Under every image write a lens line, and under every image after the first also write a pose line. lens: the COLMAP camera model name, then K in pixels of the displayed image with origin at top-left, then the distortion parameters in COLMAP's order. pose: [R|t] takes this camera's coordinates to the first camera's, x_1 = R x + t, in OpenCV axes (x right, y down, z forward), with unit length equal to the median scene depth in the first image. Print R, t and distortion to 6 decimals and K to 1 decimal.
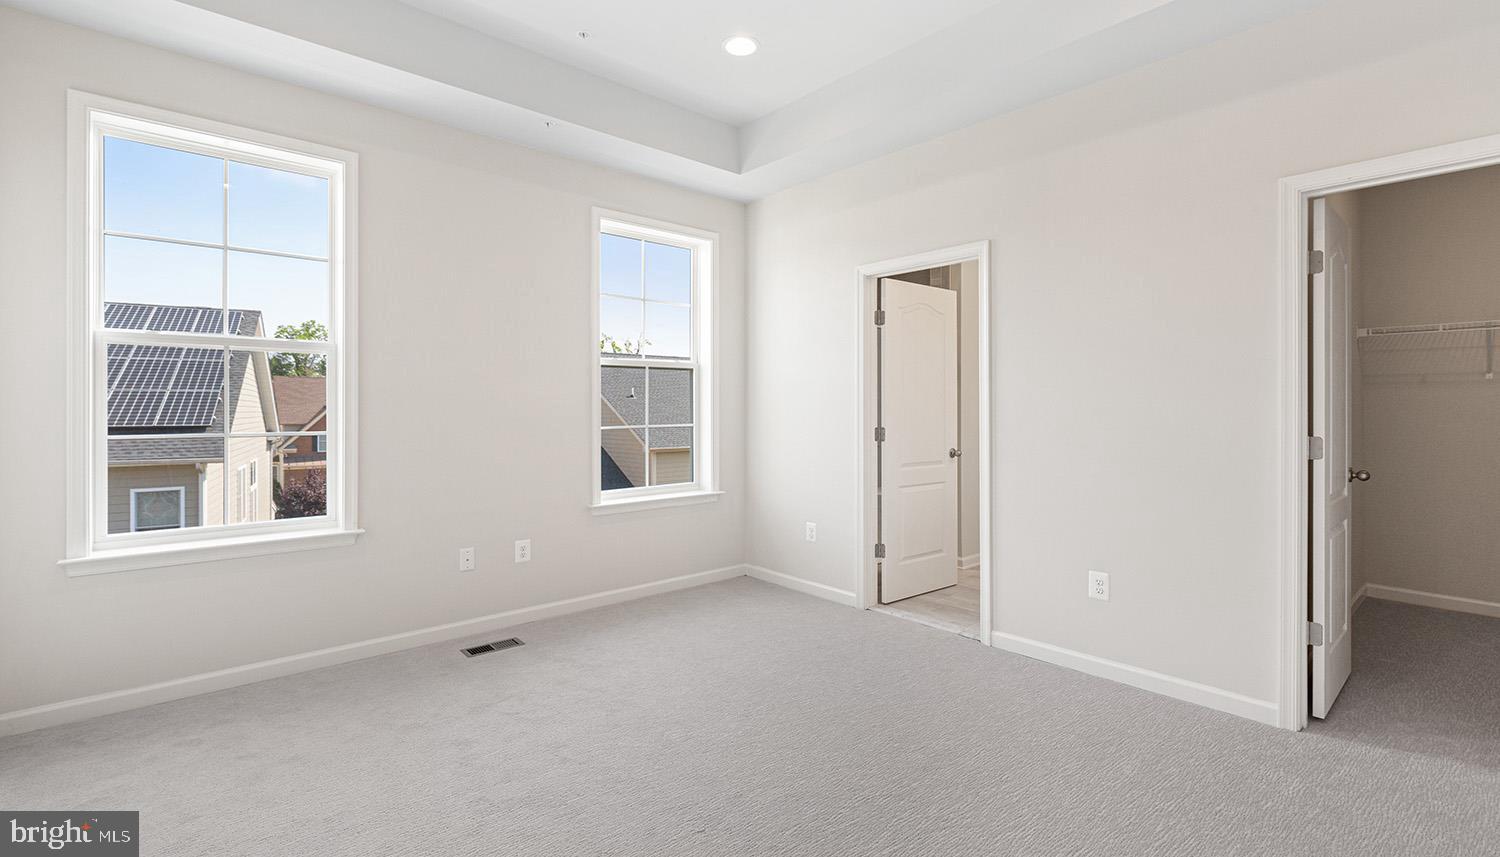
lens RADIAL K [[680.5, 0, 858.1], [0, 680.5, 410.4], [0, 0, 1]] dist [0.005712, 0.000866]
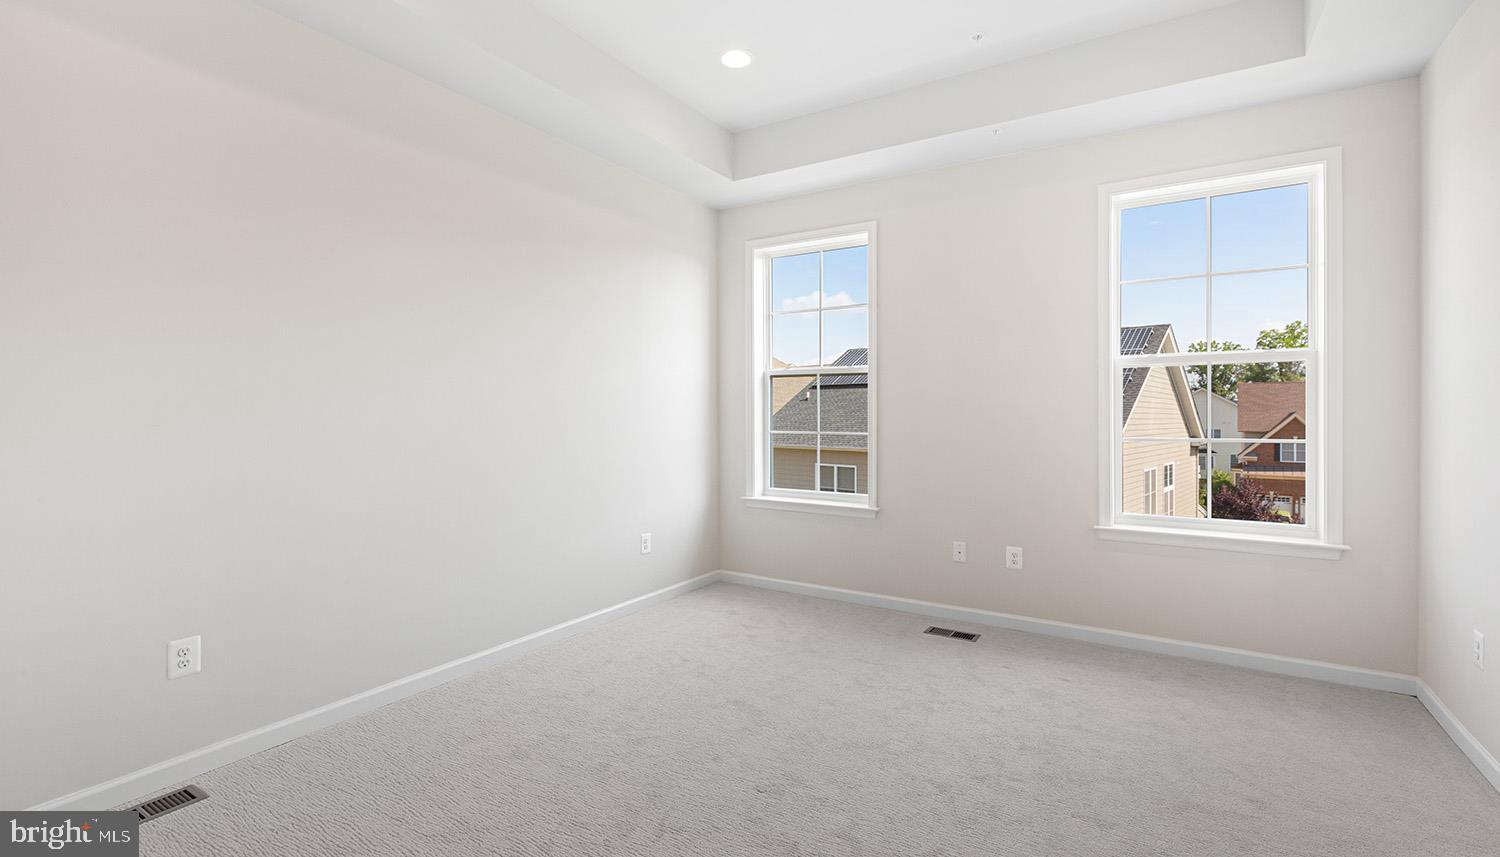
lens RADIAL K [[756.7, 0, 743.7], [0, 756.7, 421.5], [0, 0, 1]] dist [0.001267, 0.000328]
pose [[0.158813, 0.010779, -0.987250, 0.550048], [-0.005693, 0.999934, 0.010002, -0.003500], [0.987292, 0.004032, 0.158864, 0.431382]]
